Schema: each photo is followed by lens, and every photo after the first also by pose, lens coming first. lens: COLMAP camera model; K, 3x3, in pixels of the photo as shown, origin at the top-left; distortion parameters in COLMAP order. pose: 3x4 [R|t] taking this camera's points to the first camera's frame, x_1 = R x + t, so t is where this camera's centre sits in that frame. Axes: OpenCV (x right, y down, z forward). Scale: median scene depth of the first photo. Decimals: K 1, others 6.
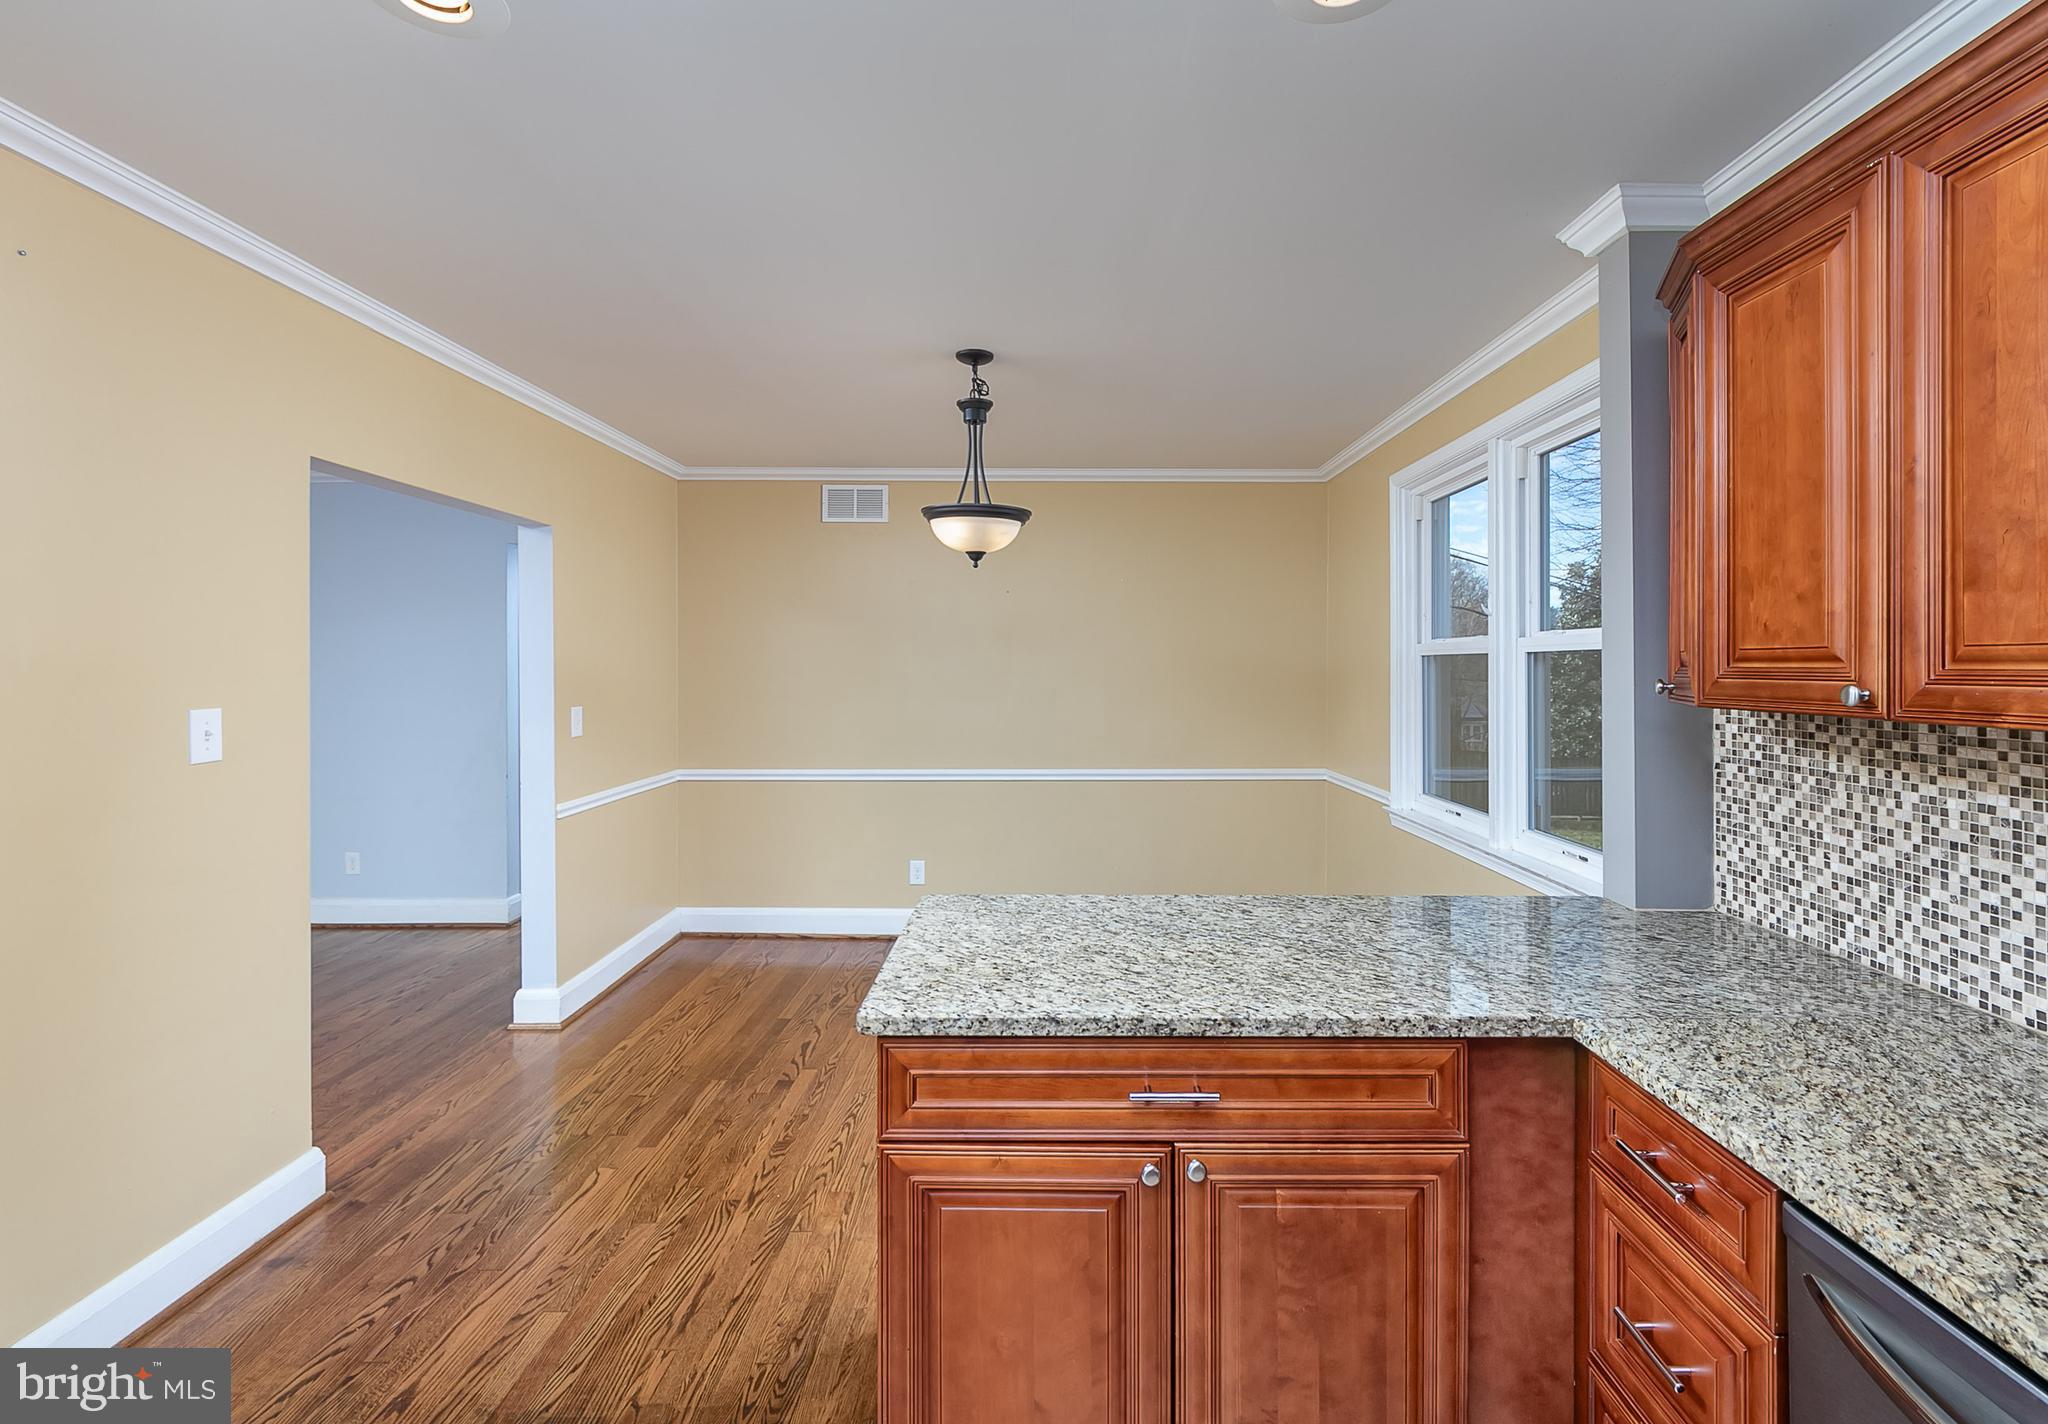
lens RADIAL K [[938.0, 0, 1025.5], [0, 938.0, 666.2], [0, 0, 1]] dist [0.009139, -0.005406]
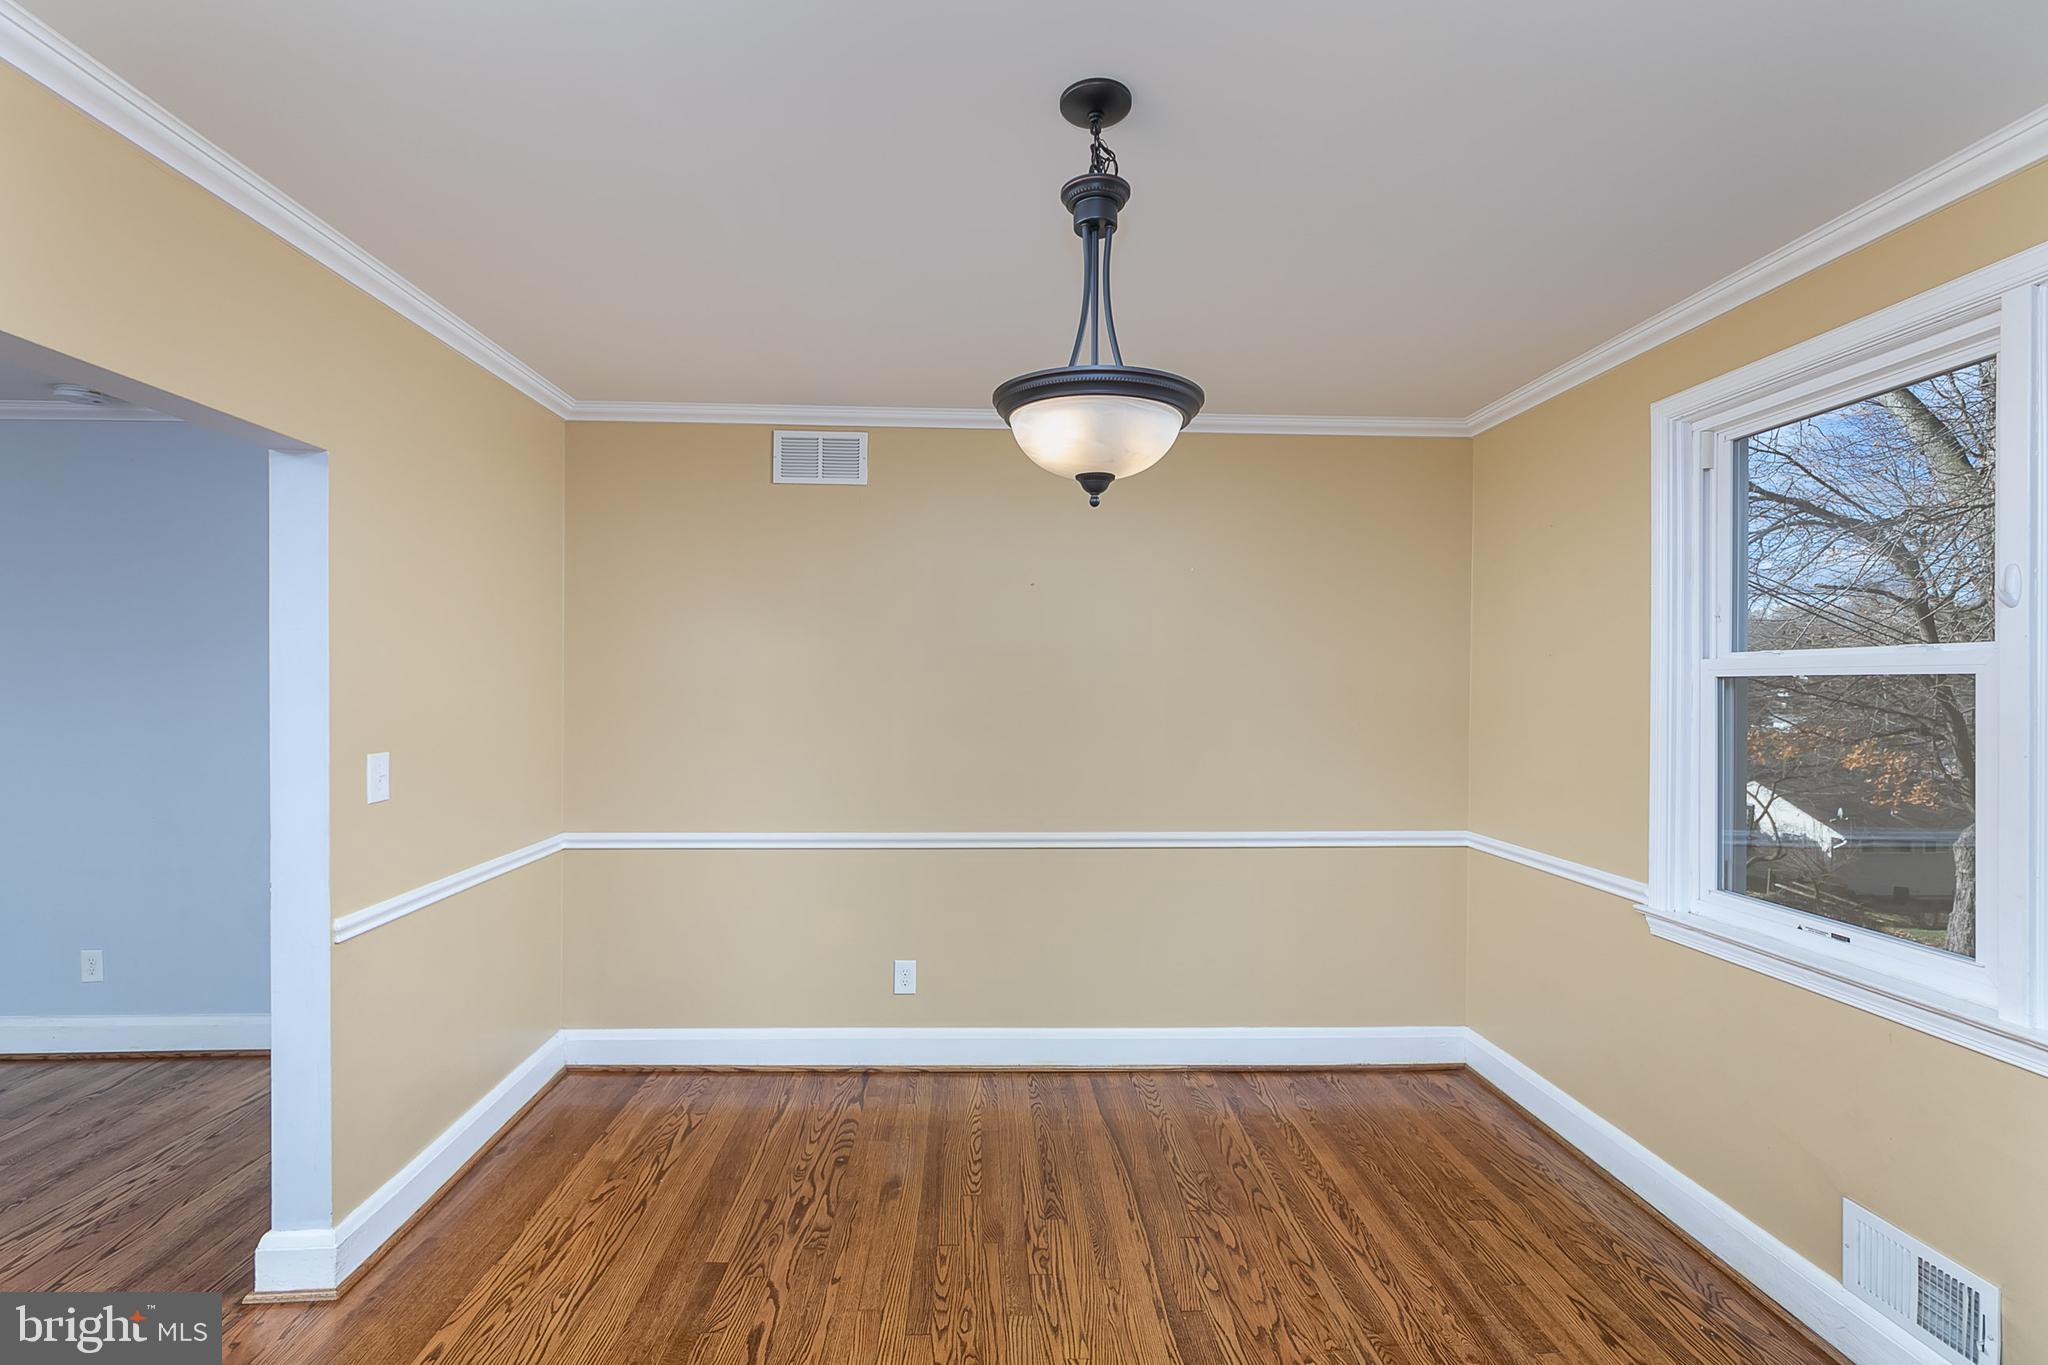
lens RADIAL K [[929.1, 0, 994.4], [0, 929.1, 679.3], [0, 0, 1]] dist [-0.002251, 0.001417]
pose [[0.999027, 0.004808, 0.043833, -0.101246], [-0.004564, 0.999974, -0.005670, -0.003531], [-0.043859, 0.005464, 0.999023, 0.372766]]
